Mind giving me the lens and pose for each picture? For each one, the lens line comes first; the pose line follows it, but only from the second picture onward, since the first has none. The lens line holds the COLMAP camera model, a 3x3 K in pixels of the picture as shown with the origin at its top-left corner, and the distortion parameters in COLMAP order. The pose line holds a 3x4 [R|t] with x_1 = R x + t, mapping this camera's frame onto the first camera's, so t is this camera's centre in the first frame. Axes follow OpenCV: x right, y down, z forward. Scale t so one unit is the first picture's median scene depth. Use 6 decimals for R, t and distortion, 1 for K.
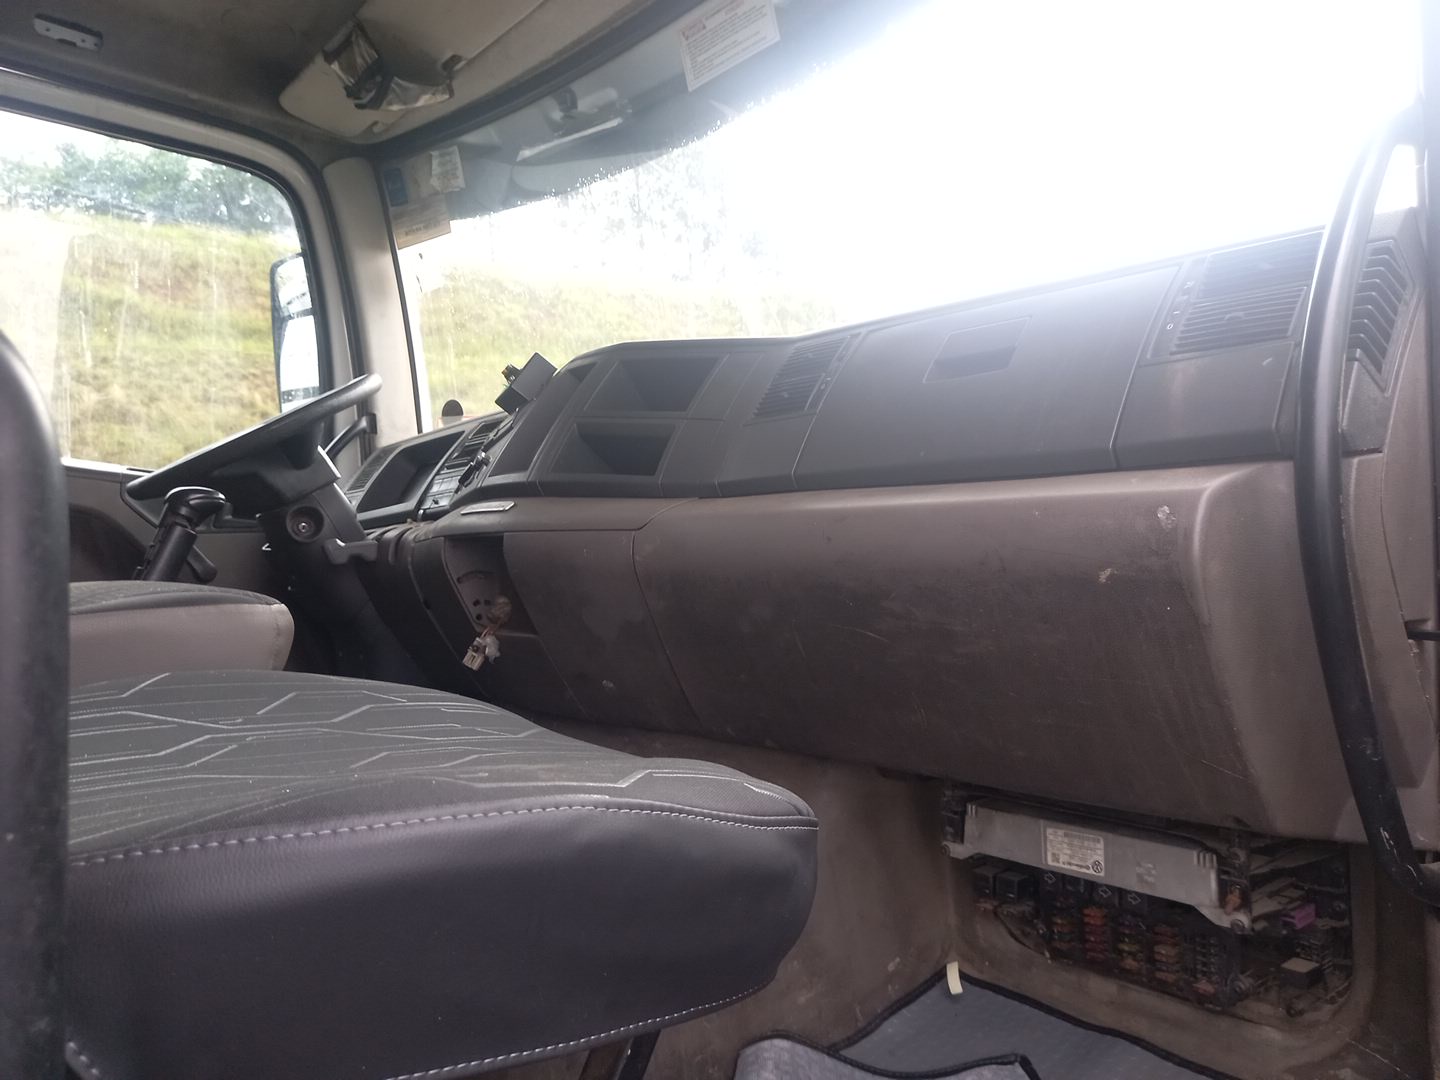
lens RADIAL K [[1056.6, 0, 742.6], [0, 1056.6, 537.4], [0, 0, 1]] dist [0.057049, -0.074785]
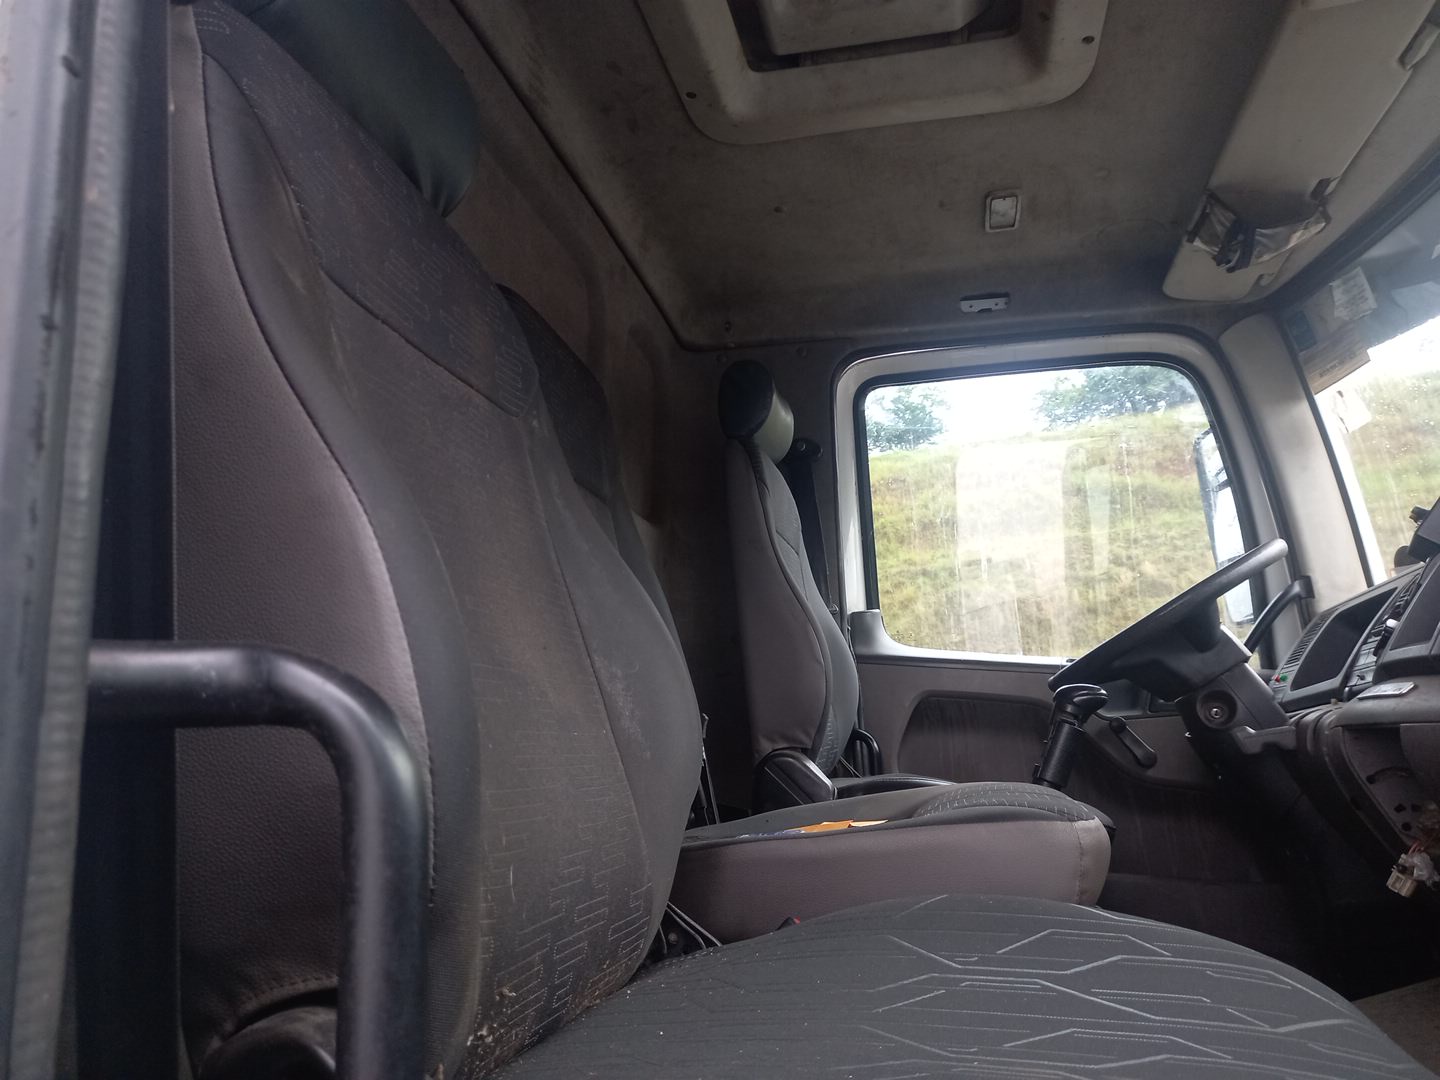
lens RADIAL K [[1047.6, 0, 731.0], [0, 1047.6, 533.4], [0, 0, 1]] dist [0.061154, -0.074027]
pose [[0.603153, -0.167319, -0.779879, 0.074192], [0.046522, 0.983466, -0.175018, -0.018405], [0.796268, 0.069281, 0.600964, 0.068302]]
